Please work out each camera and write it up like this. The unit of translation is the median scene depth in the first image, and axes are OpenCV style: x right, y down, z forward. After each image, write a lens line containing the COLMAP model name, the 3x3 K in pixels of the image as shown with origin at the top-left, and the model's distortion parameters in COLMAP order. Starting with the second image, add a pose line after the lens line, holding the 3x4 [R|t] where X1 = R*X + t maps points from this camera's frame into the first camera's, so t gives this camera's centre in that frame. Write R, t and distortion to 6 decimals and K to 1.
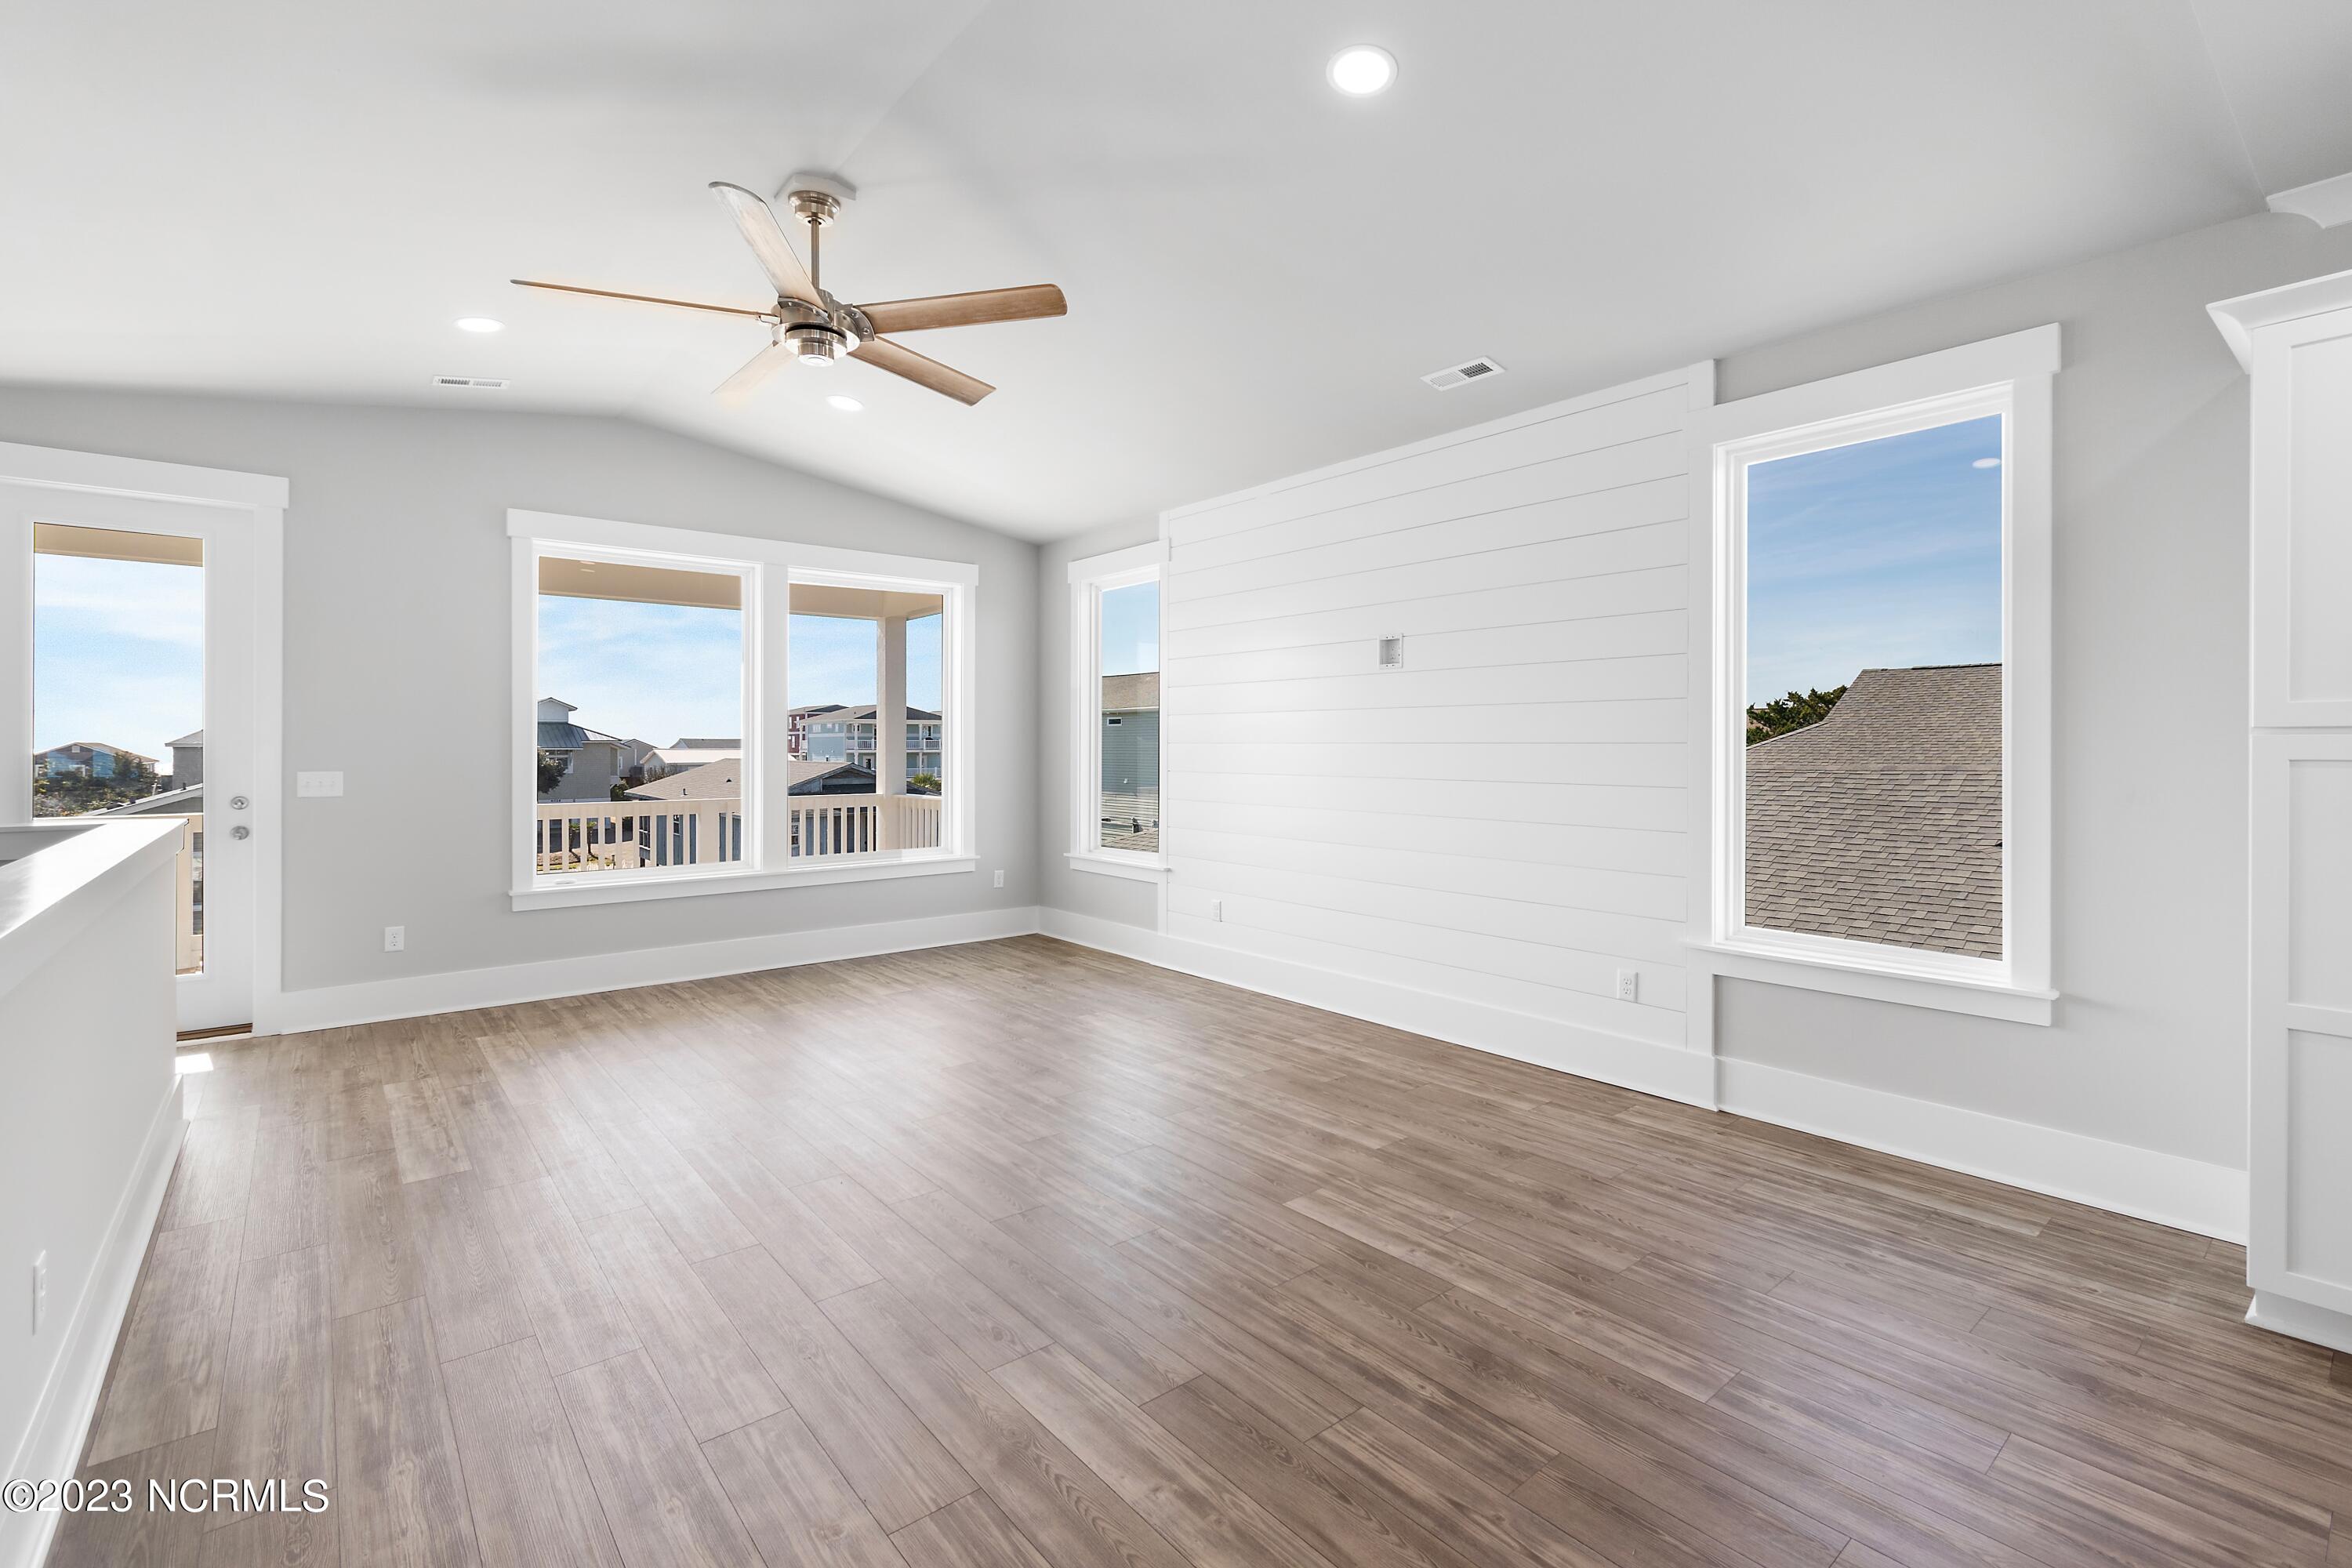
lens RADIAL K [[1048.4, 0, 1174.9], [0, 1048.4, 746.9], [0, 0, 1]] dist [0.002460, 0.000546]
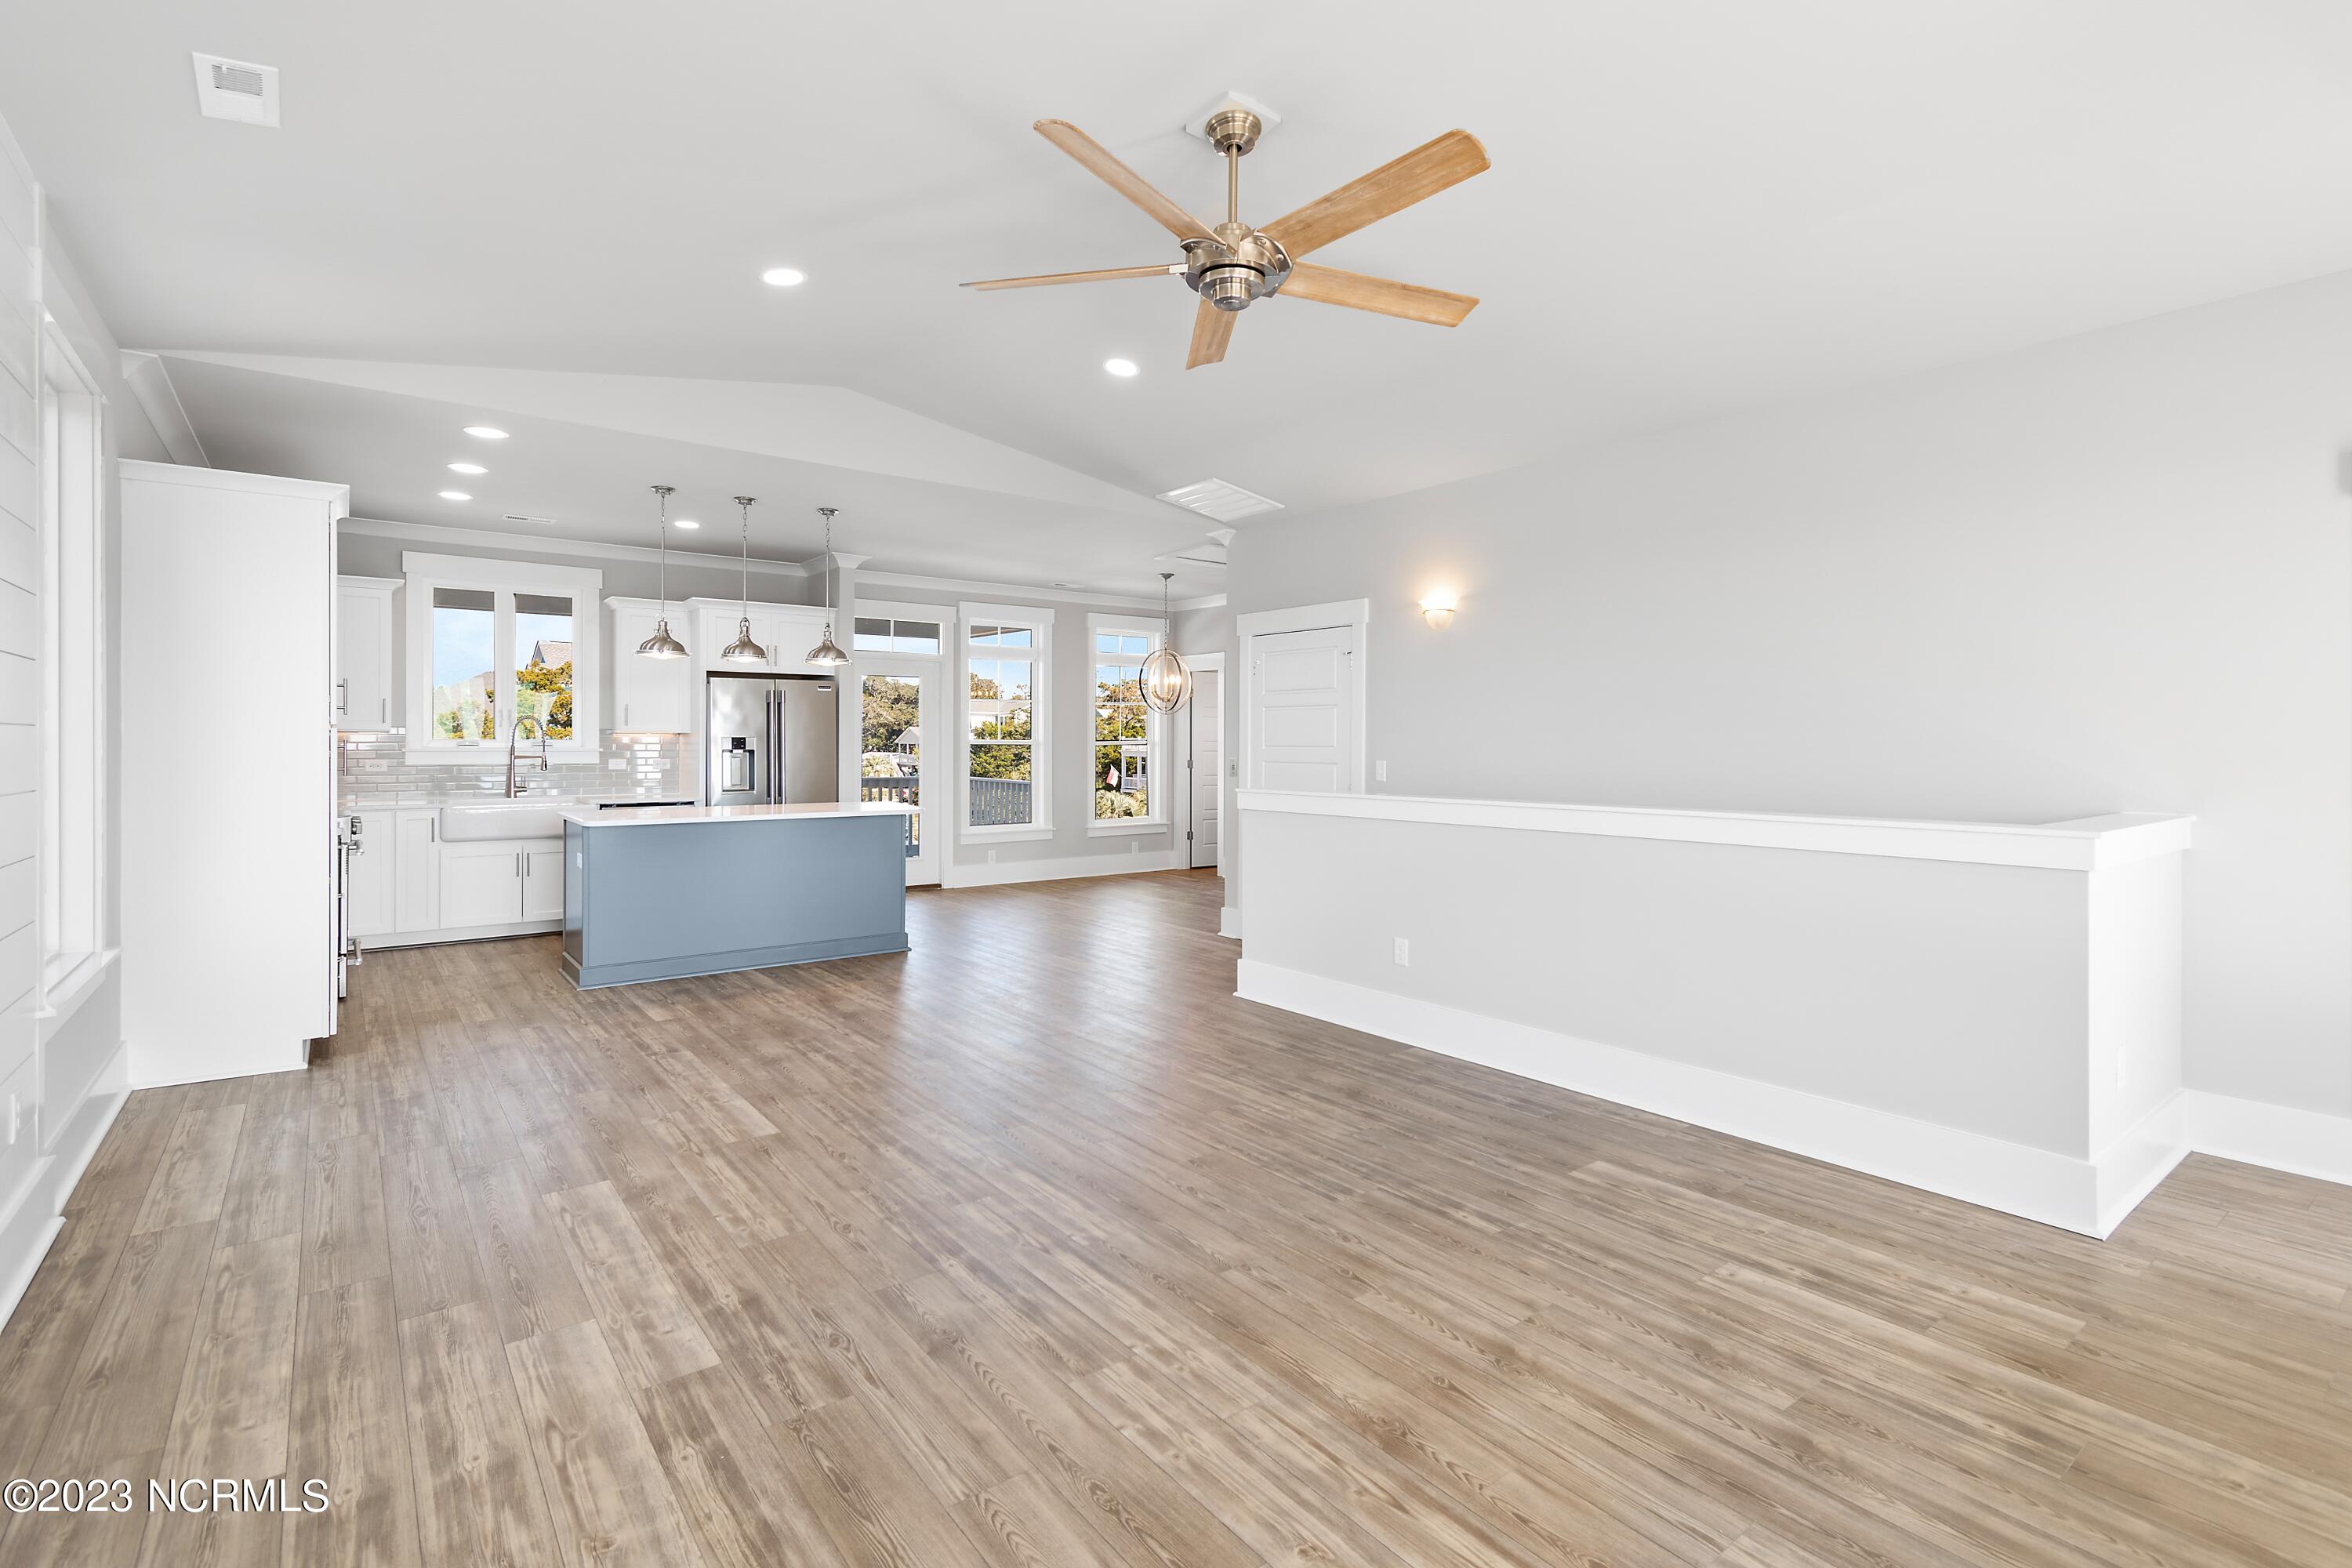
lens RADIAL K [[1083.6, 0, 1171.9], [0, 1083.6, 747.1], [0, 0, 1]] dist [0.004096, 0.000107]
pose [[-0.999422, -0.002304, 0.033930, -0.327092], [-0.002106, 0.999981, 0.005849, 0.005131], [-0.033943, 0.005774, -0.999407, 1.939801]]
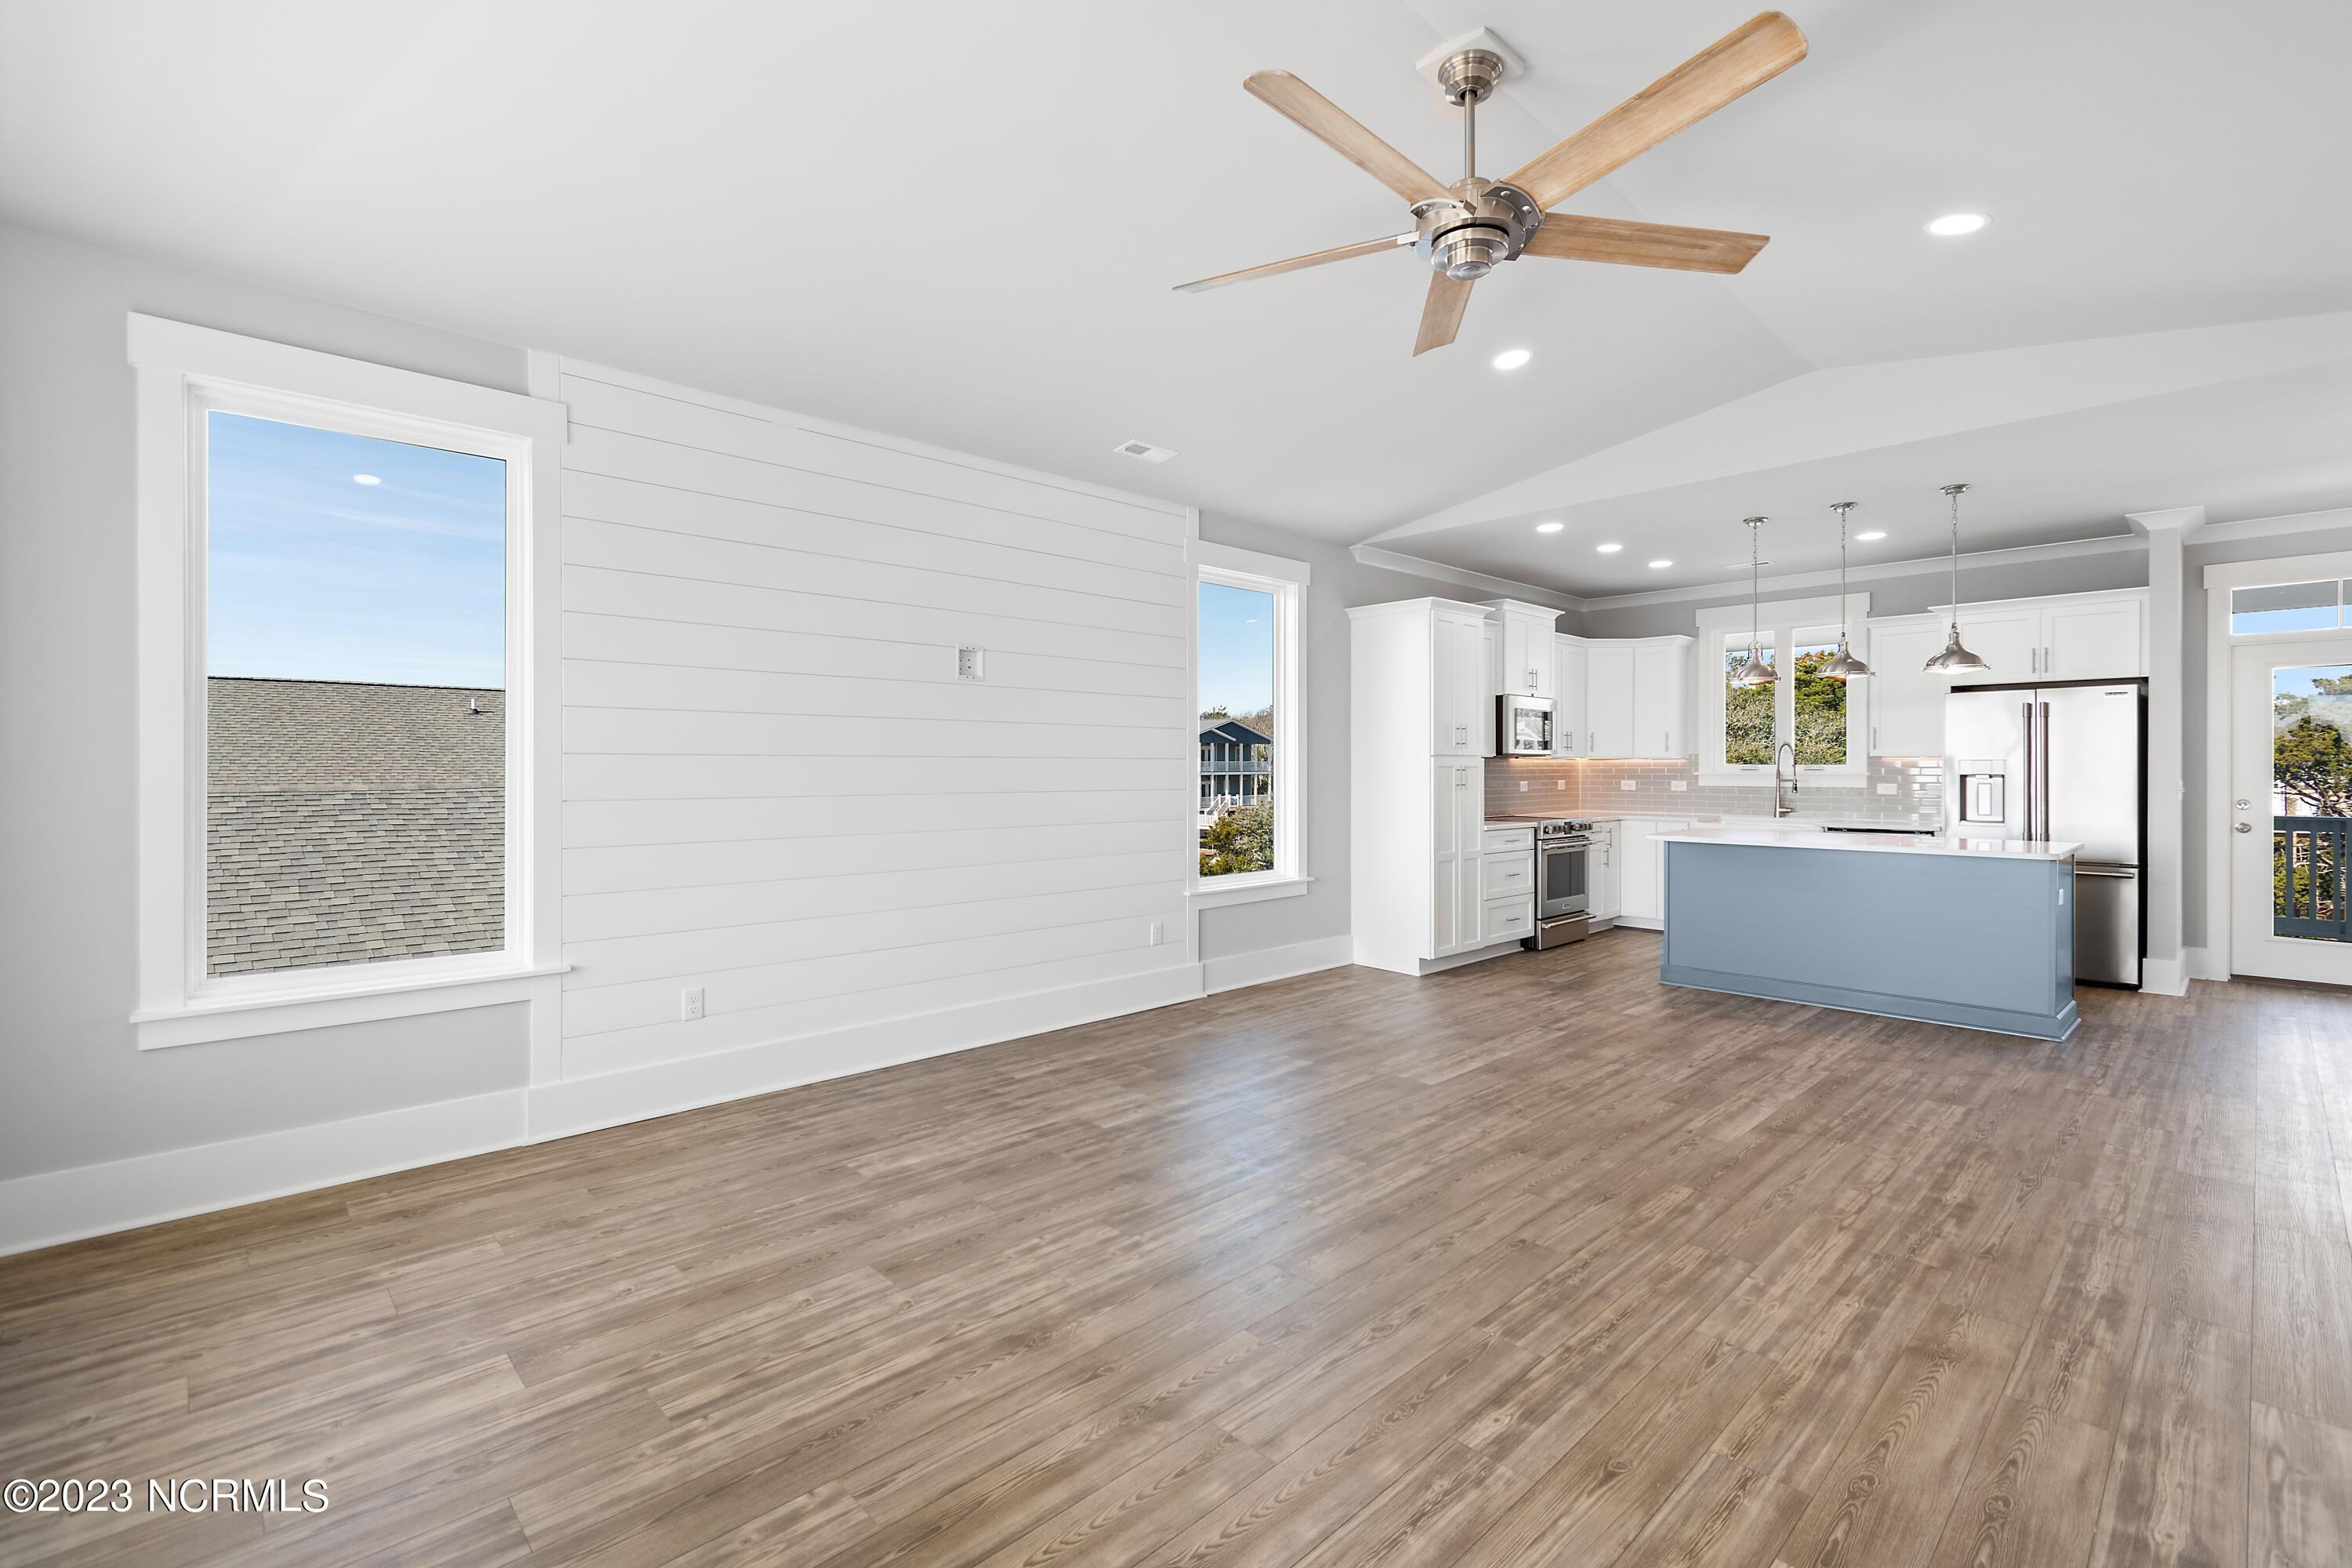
lens RADIAL K [[1037.7, 0, 1171.9], [0, 1037.7, 769.7], [0, 0, 1]] dist [0.001468, -0.000378]
pose [[-0.070709, -0.002390, 0.997494, -1.122154], [0.002383, 0.999994, 0.002565, 0.008791], [-0.997494, 0.002558, -0.070703, 1.289589]]
